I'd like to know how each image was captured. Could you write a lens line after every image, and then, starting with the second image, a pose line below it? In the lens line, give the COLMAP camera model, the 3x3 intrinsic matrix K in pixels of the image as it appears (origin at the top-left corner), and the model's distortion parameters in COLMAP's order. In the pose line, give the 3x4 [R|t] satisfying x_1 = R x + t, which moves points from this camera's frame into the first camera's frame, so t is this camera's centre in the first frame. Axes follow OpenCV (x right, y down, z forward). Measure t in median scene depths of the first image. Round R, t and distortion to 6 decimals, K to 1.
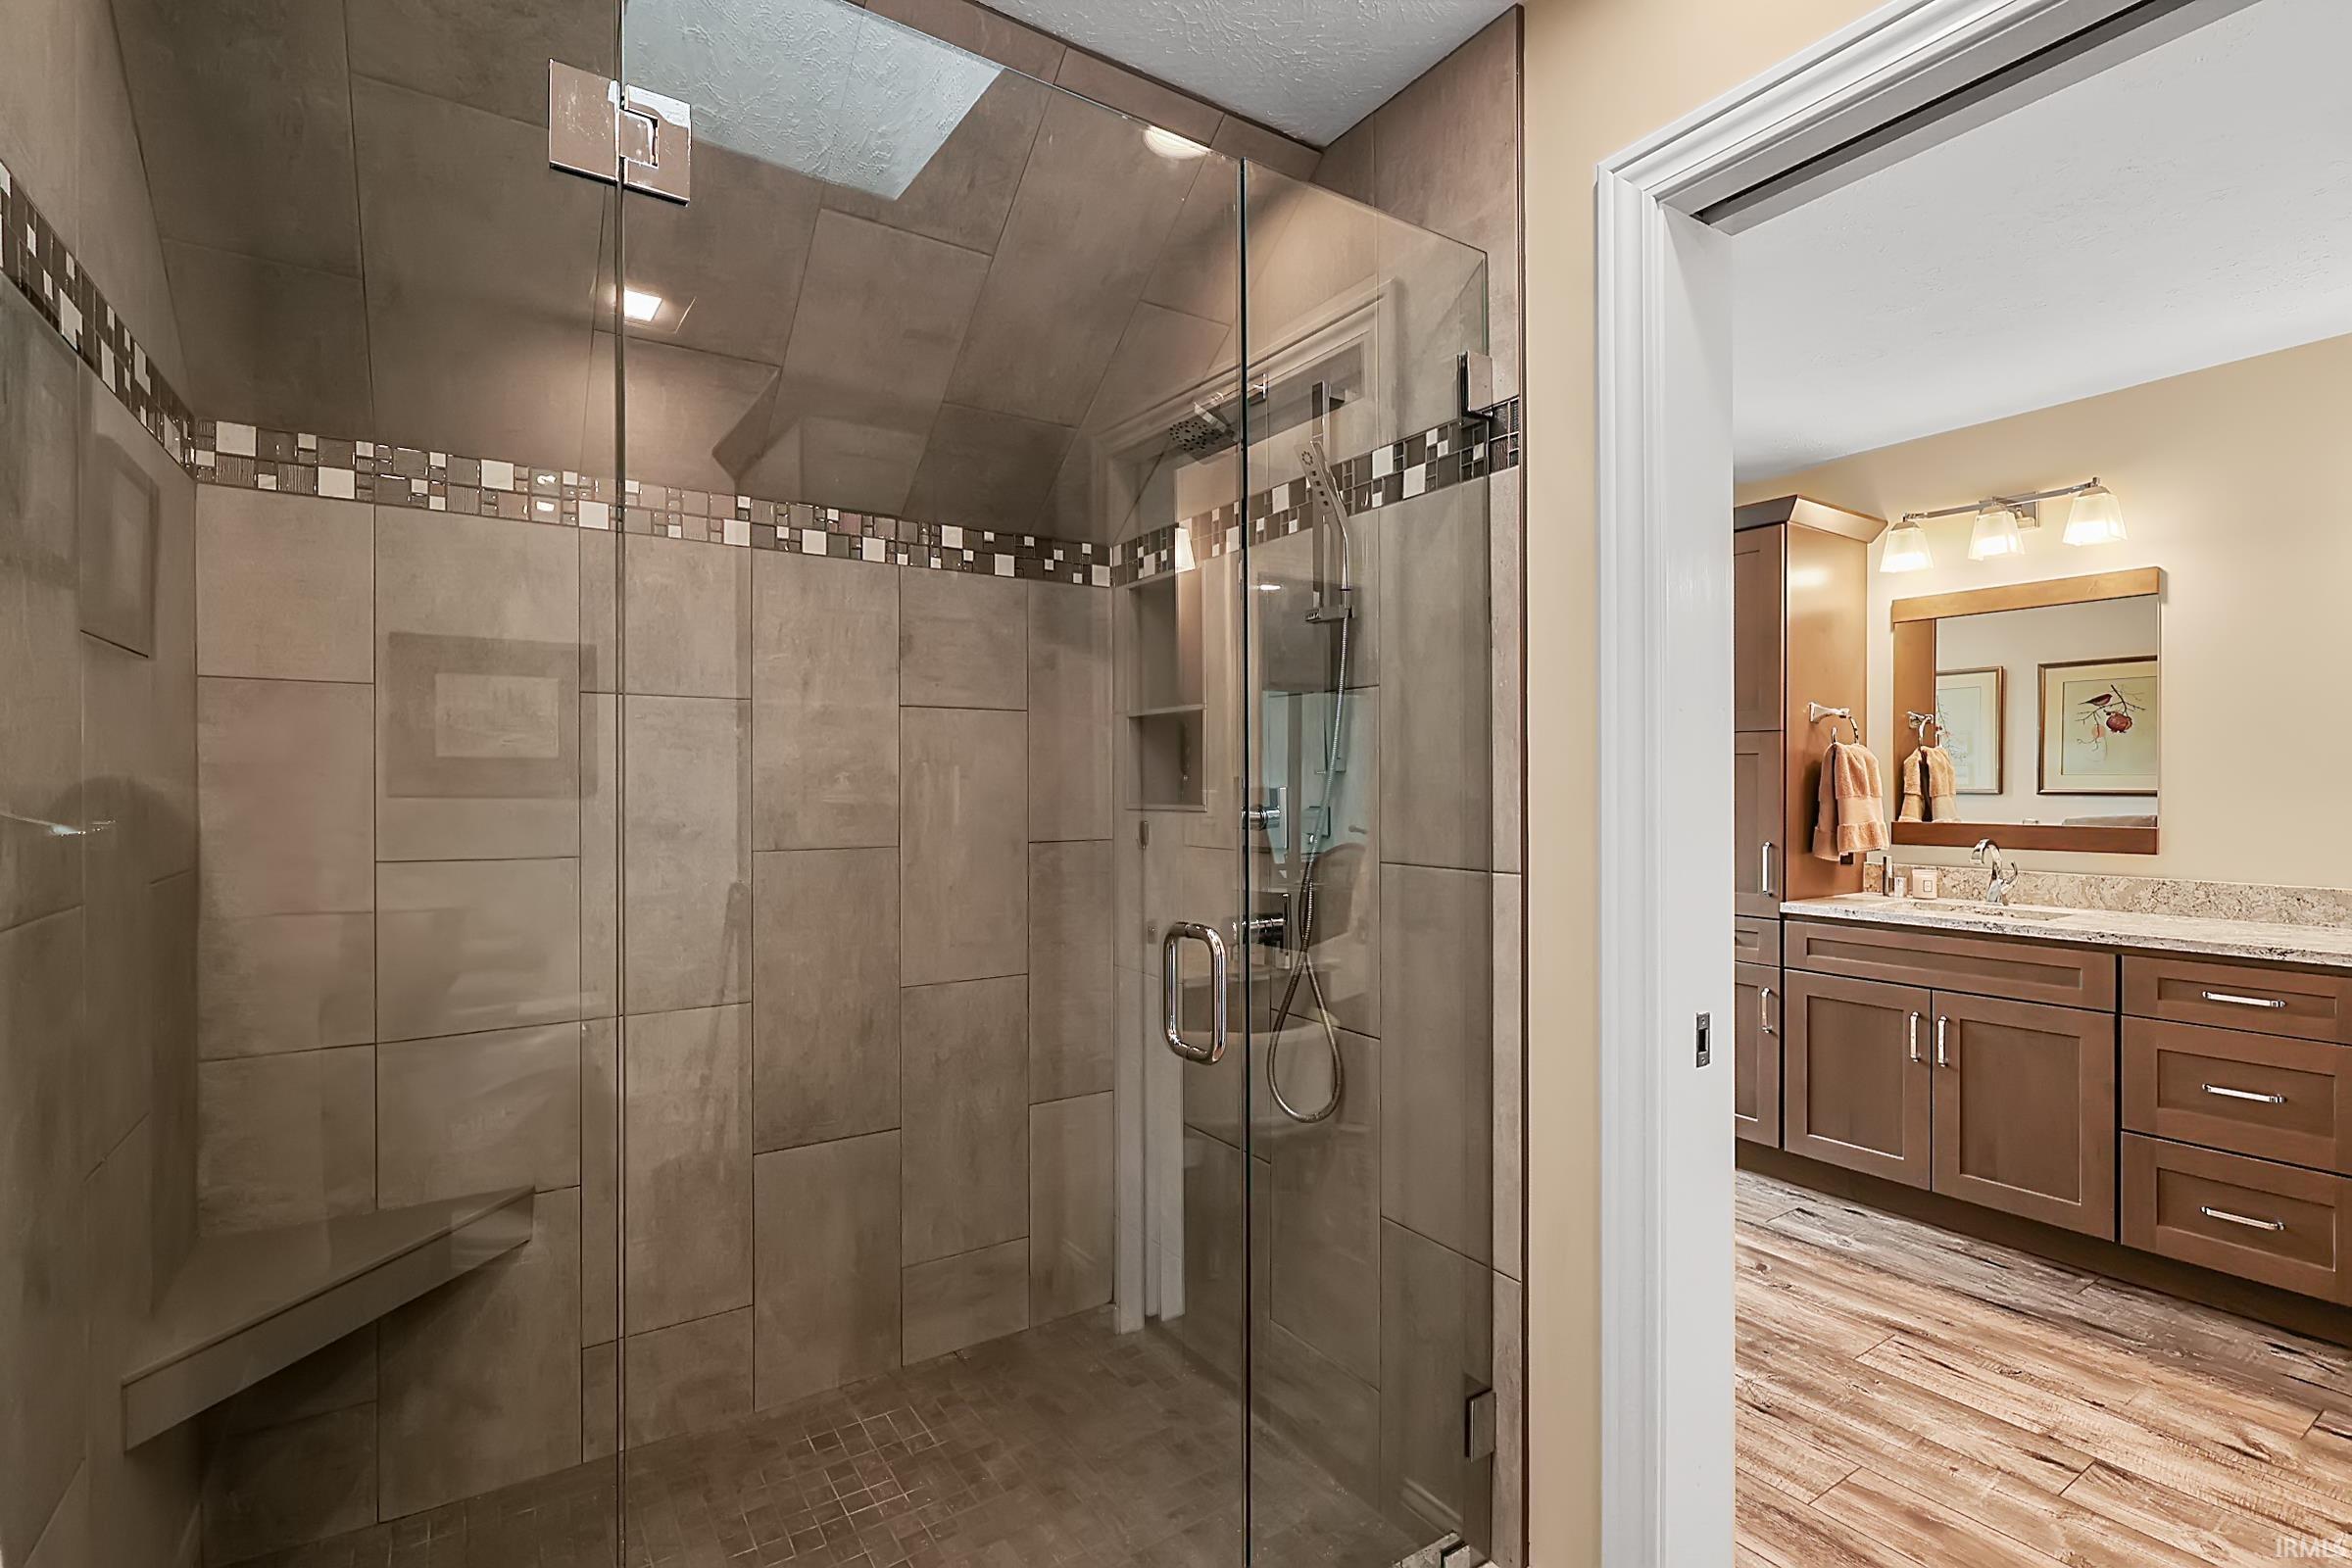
lens RADIAL K [[1085.7, 0, 1180.6], [0, 1085.7, 790.3], [0, 0, 1]] dist [-0.001159, 0.000674]
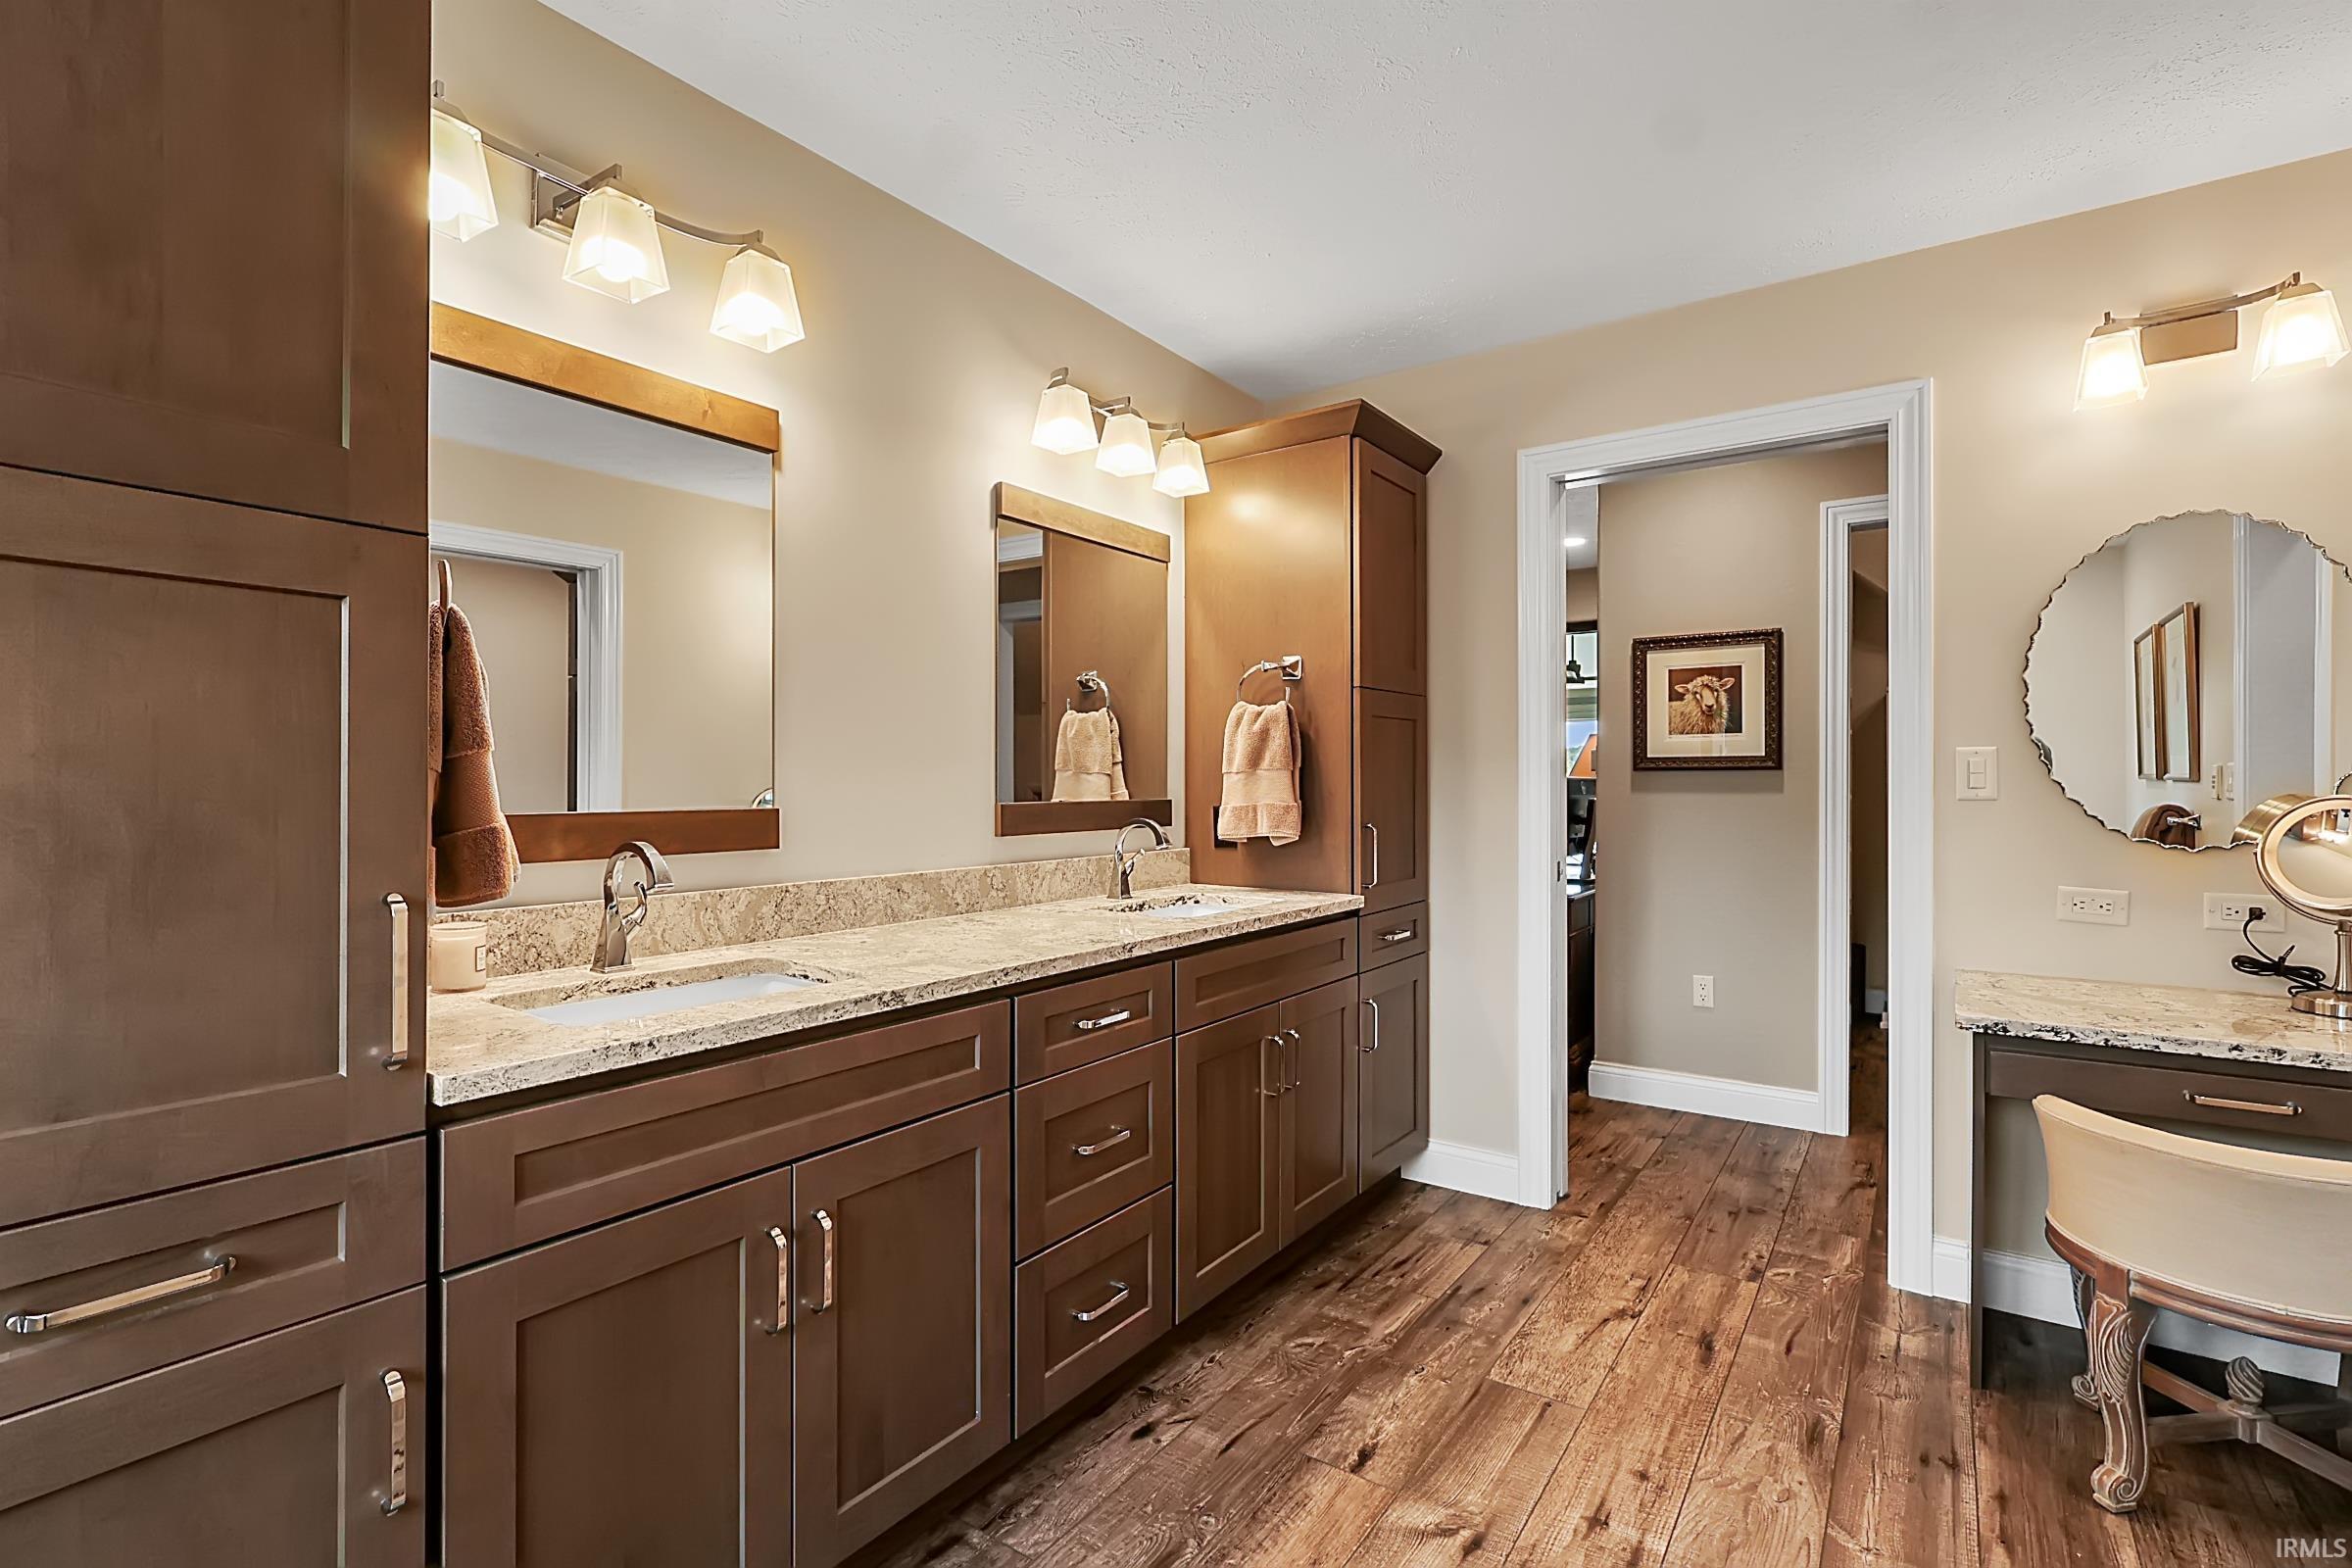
lens RADIAL K [[1082.9, 0, 1173.3], [0, 1082.9, 781.0], [0, 0, 1]] dist [-0.004792, 0.000776]
pose [[-0.360038, 0.001464, 0.932936, 0.184157], [0.003906, 0.999992, -0.000061, 0.018011], [-0.932929, 0.003622, -0.360041, 0.940587]]
